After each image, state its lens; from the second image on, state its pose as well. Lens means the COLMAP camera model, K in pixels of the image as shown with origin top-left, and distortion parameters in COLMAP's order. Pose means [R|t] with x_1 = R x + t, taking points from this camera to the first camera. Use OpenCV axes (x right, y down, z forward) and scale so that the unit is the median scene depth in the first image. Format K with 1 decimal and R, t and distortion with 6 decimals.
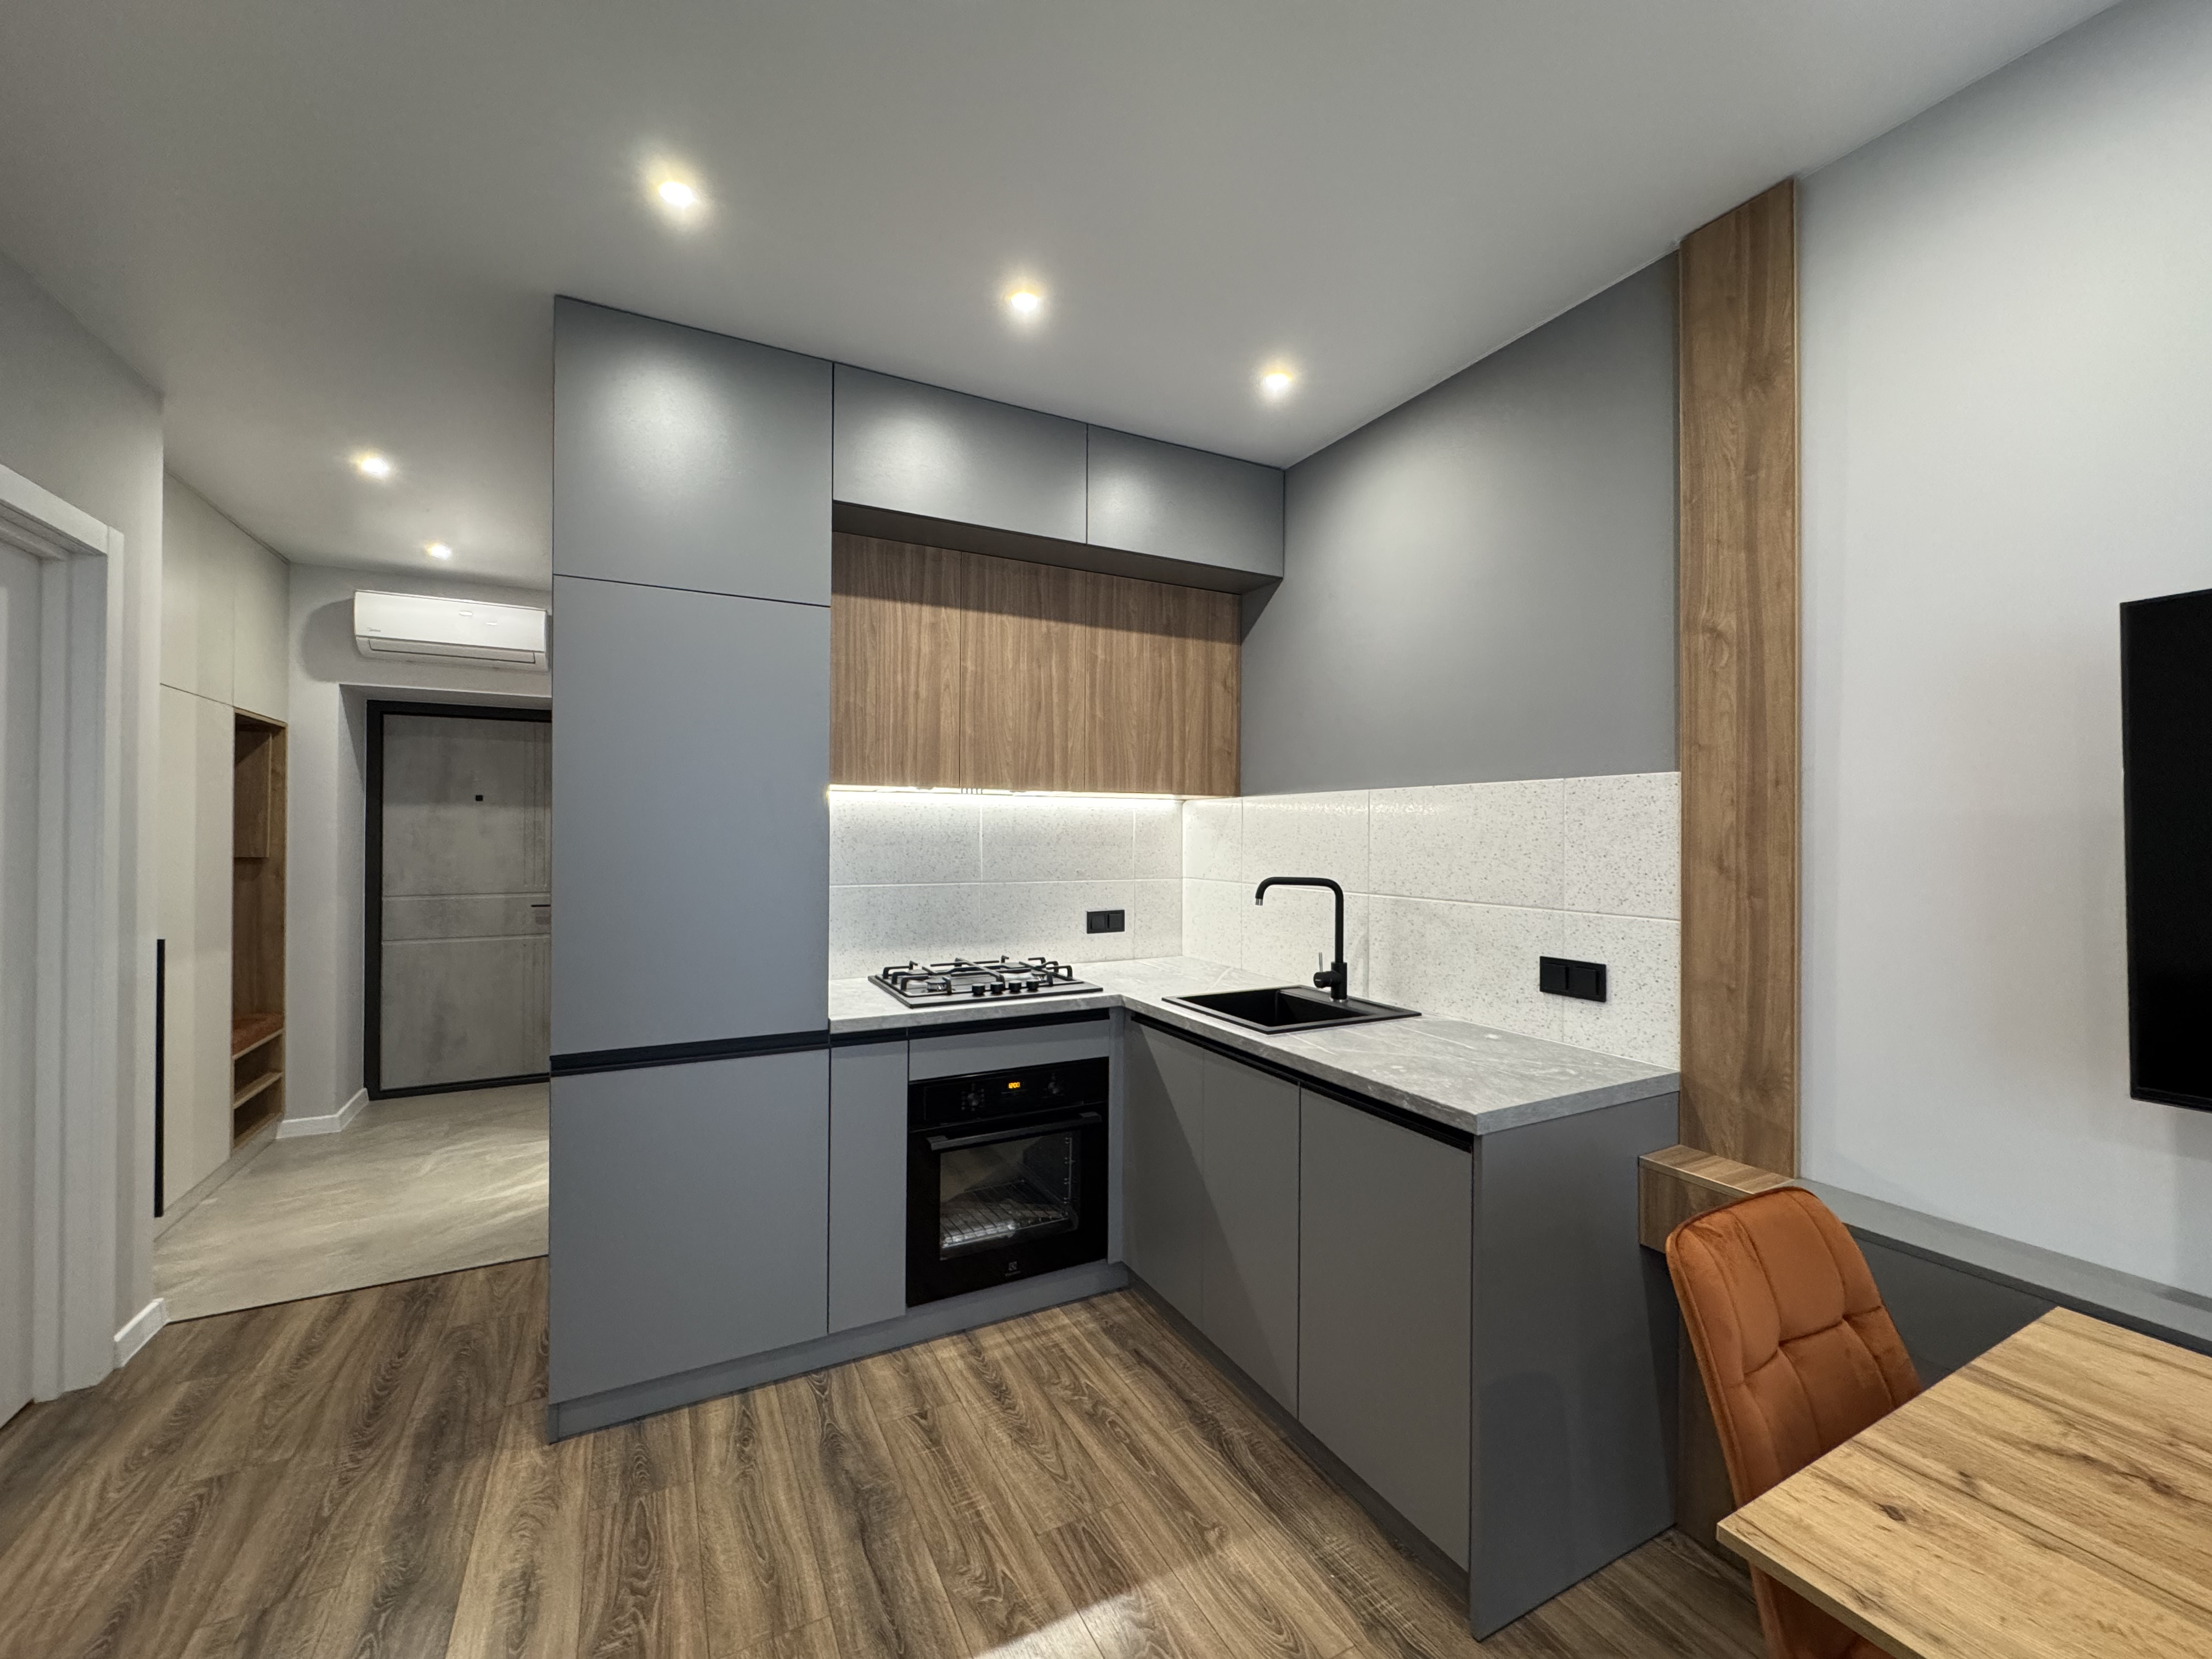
lens RADIAL K [[883.2, 0, 1104.6], [0, 883.2, 830.7], [0, 0, 1]] dist [-0.004751, 0.000494]
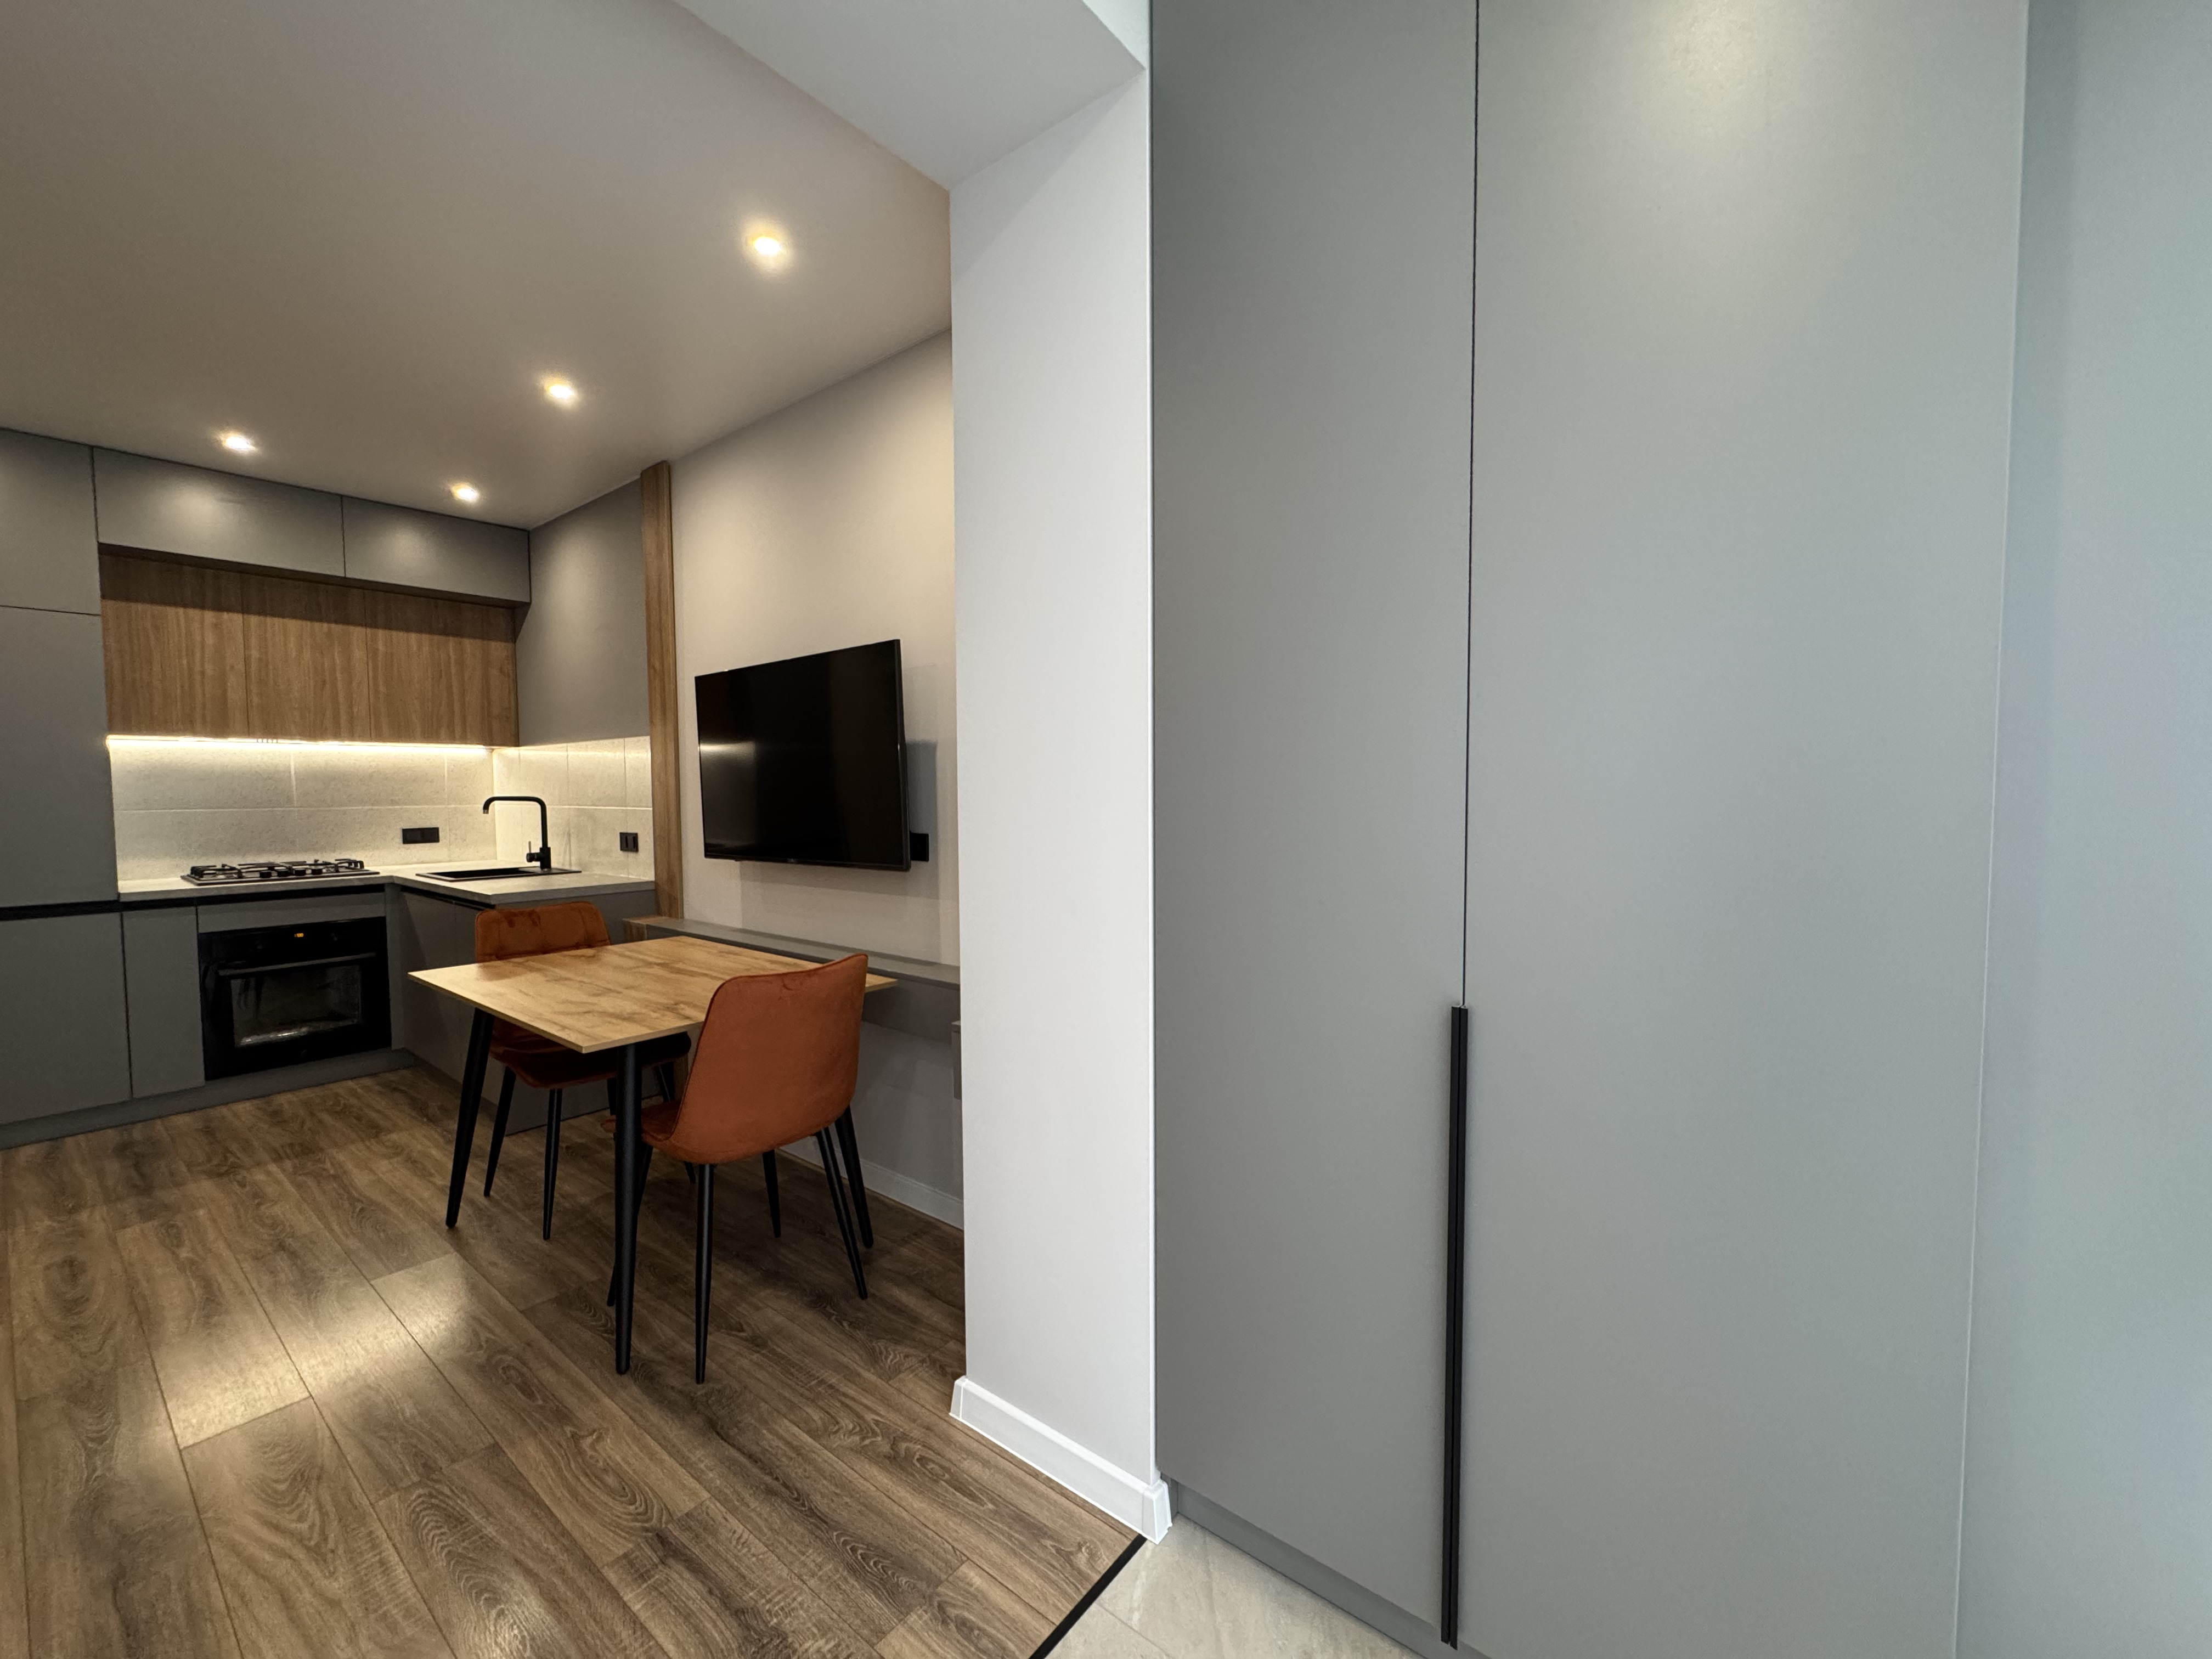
lens RADIAL K [[883.2, 0, 1104.6], [0, 883.2, 830.7], [0, 0, 1]] dist [-0.004751, 0.000494]
pose [[0.911805, -0.031057, 0.409447, 0.549369], [0.009672, 0.998483, 0.054199, 0.038623], [-0.410510, -0.045459, 0.910722, -0.944284]]
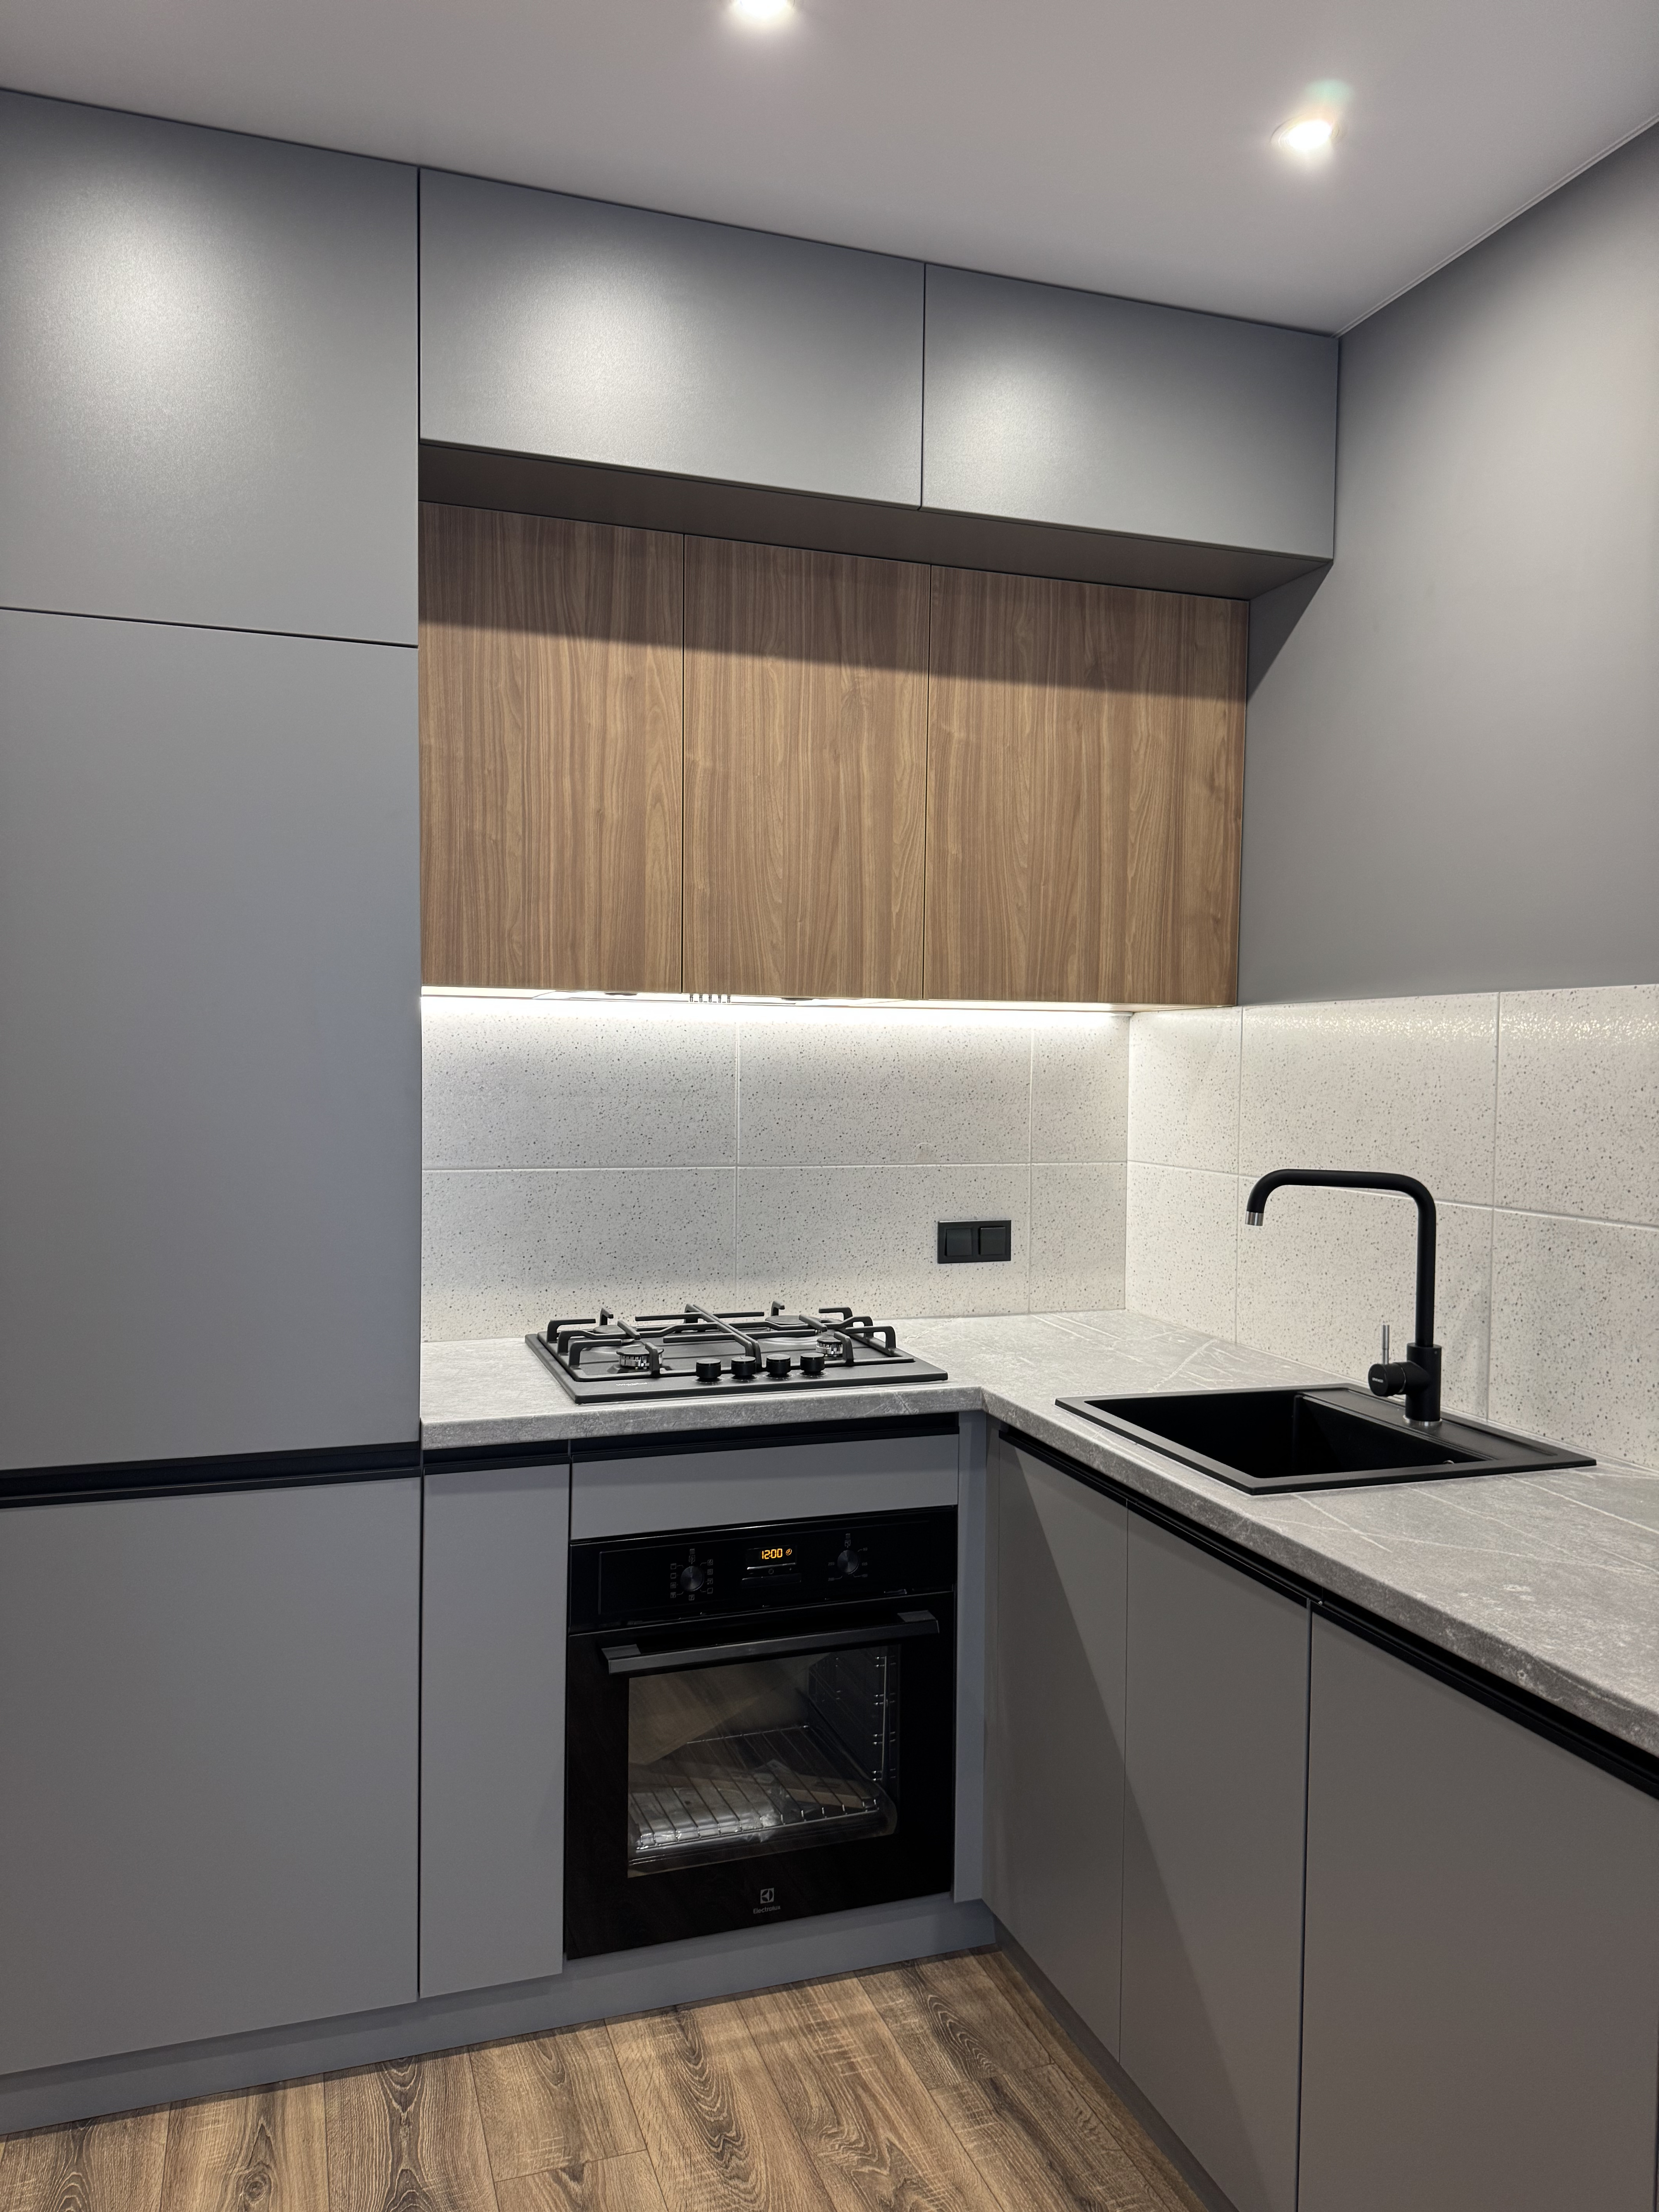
lens RADIAL K [[1550.7, 0, 814.7], [0, 1550.7, 1129.5], [0, 0, 1]] dist [0.109334, -0.130966]
pose [[0.988241, 0.012224, -0.152418, 0.063045], [-0.005182, 0.998904, 0.046513, -0.010076], [0.152819, -0.045177, 0.987221, 0.087159]]
